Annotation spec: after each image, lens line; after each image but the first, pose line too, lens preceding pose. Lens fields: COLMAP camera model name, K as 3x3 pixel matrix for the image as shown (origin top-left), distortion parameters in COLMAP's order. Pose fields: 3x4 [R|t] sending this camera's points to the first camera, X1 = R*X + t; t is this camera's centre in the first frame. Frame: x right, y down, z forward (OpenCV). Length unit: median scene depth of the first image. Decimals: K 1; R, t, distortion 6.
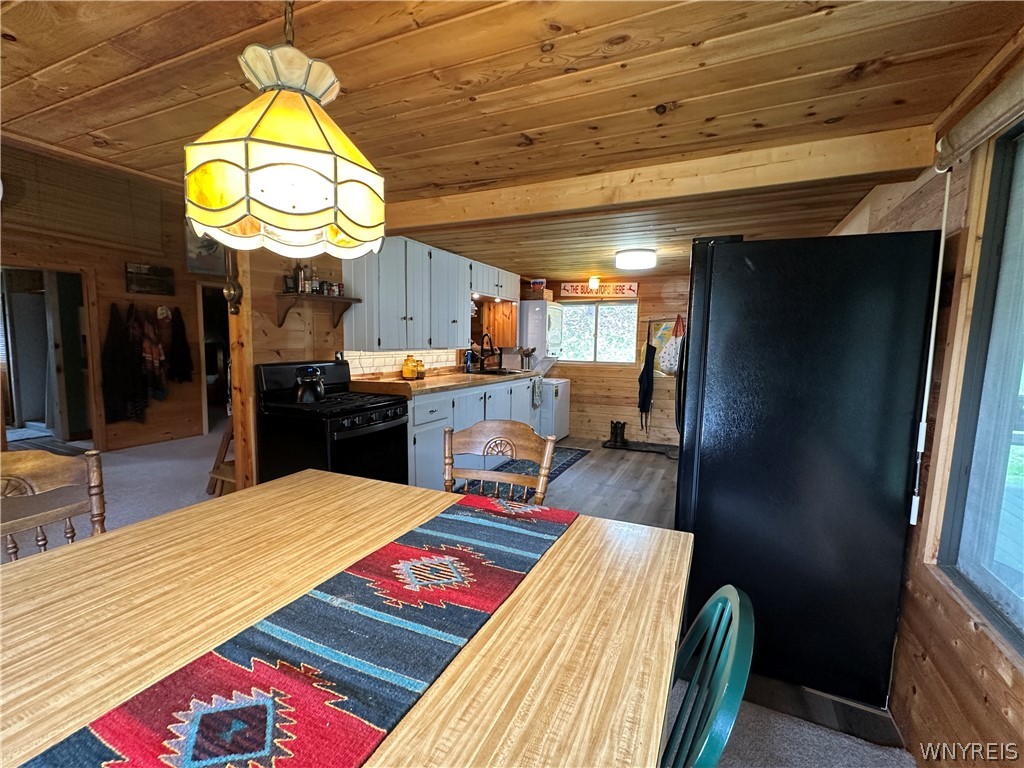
lens RADIAL K [[461.8, 0, 514.4], [0, 461.8, 388.7], [0, 0, 1]] dist [-0.002536, 0.000020]
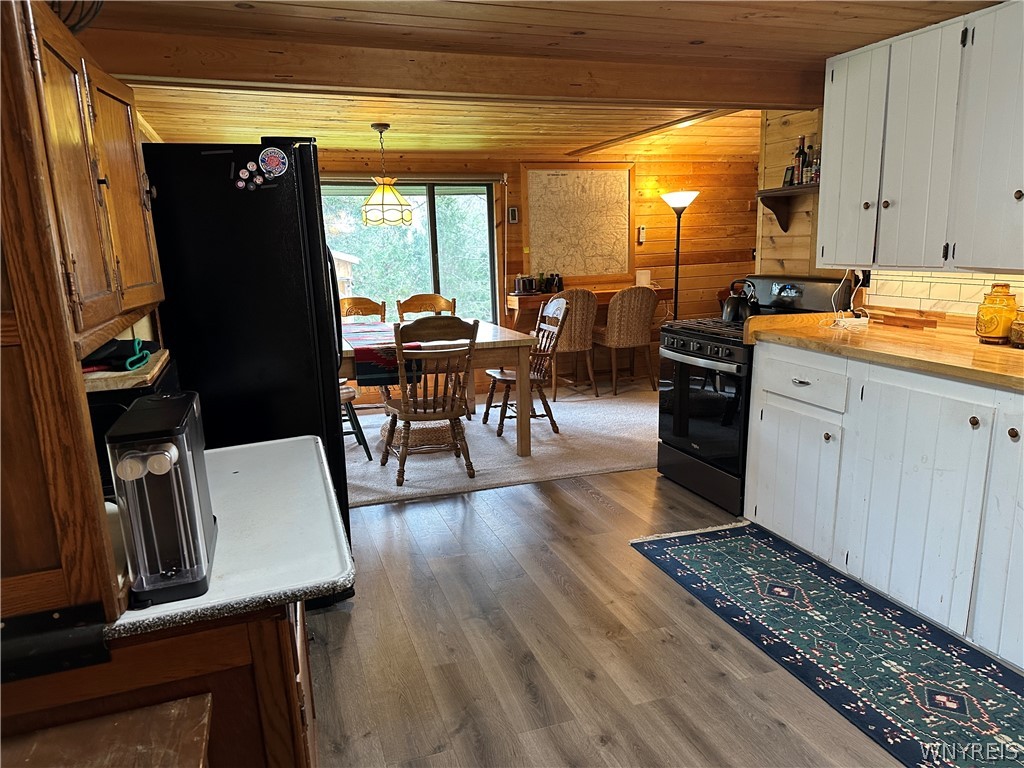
lens RADIAL K [[710.2, 0, 507.3], [0, 710.2, 386.9], [0, 0, 1]] dist [0.076663, -0.095786]
pose [[-0.724079, 0.148561, -0.673527, 0.441086], [-0.053799, 0.961386, 0.269892, -0.107687], [0.687616, 0.231658, -0.688127, 0.923070]]
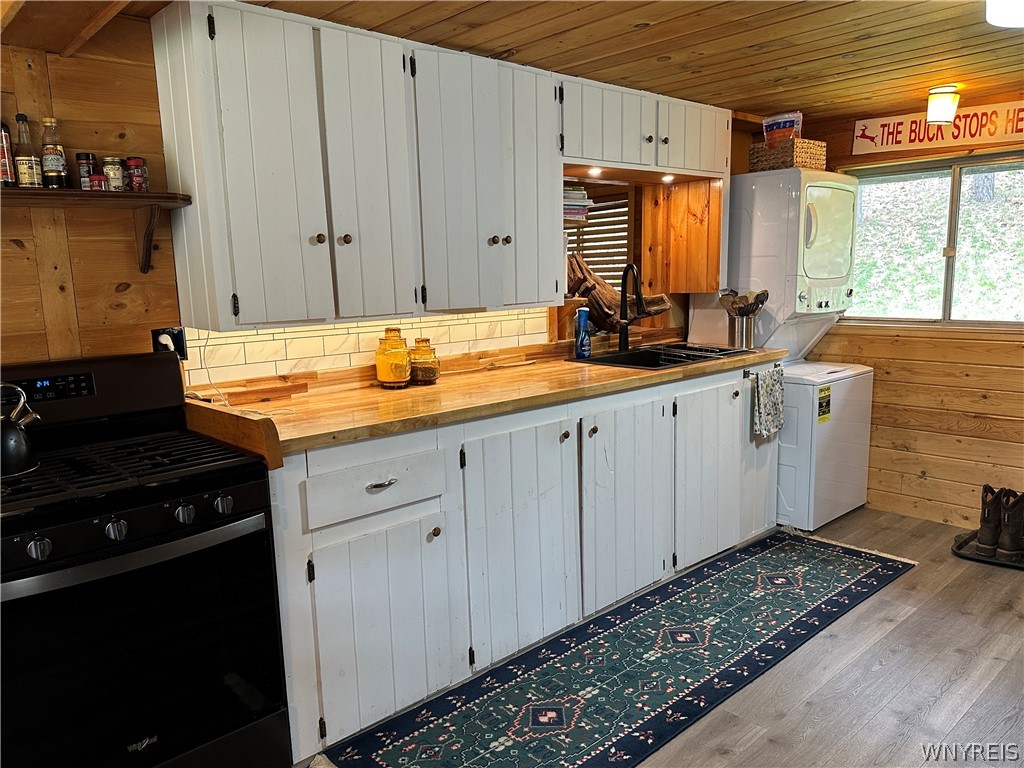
lens RADIAL K [[743.0, 0, 511.5], [0, 743.0, 394.3], [0, 0, 1]] dist [0.071679, -0.089500]
pose [[0.919134, 0.028576, -0.392907, 0.107979], [-0.003310, 0.997891, 0.064833, -0.045063], [0.393931, -0.058290, 0.917290, 0.338071]]
